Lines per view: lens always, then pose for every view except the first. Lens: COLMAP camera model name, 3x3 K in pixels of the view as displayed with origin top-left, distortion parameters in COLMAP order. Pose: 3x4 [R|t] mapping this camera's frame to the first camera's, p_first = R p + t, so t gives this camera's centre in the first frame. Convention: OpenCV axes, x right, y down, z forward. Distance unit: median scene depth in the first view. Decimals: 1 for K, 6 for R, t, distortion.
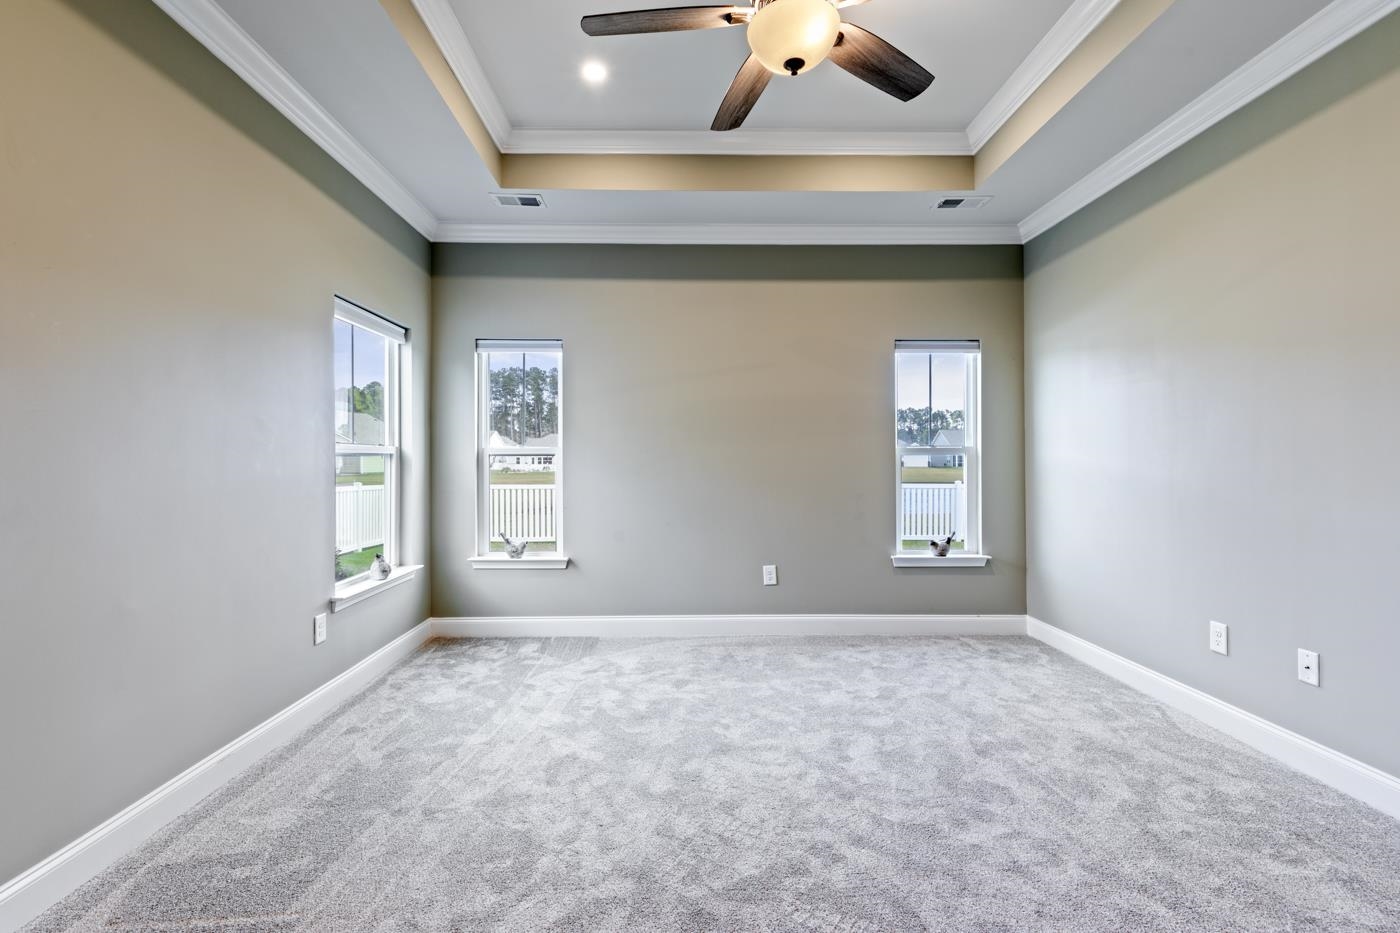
lens RADIAL K [[640.7, 0, 692.7], [0, 640.7, 458.1], [0, 0, 1]] dist [0.009557, -0.002565]
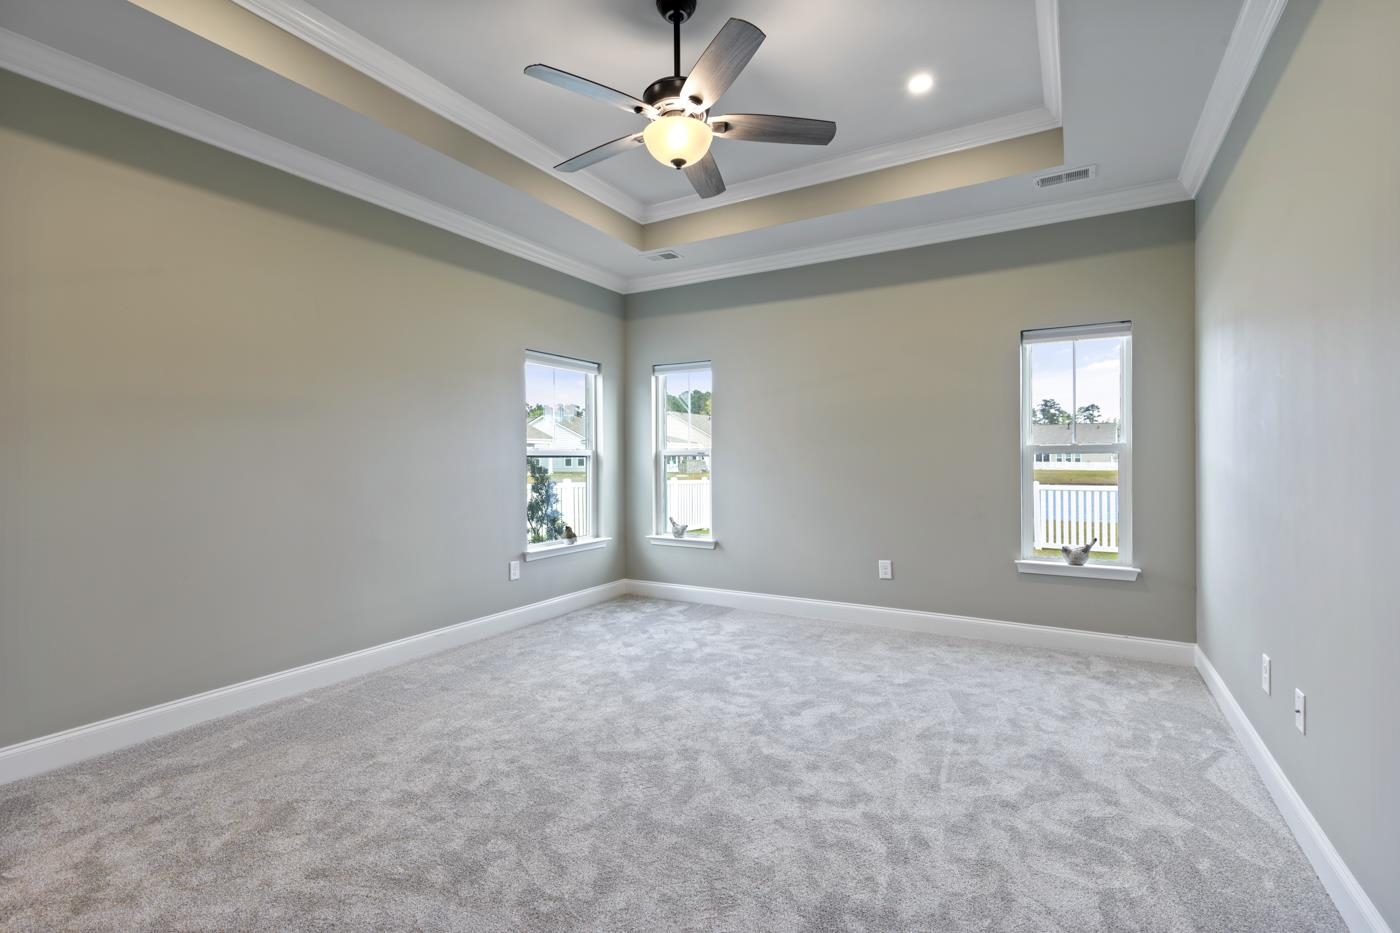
lens RADIAL K [[640.7, 0, 691.3], [0, 640.7, 466.2], [0, 0, 1]] dist [0.009557, -0.002565]
pose [[0.853950, 0.003227, -0.520345, 0.490273], [0.004614, 0.999894, 0.013773, -0.002214], [0.520335, -0.014163, 0.853845, -0.069469]]
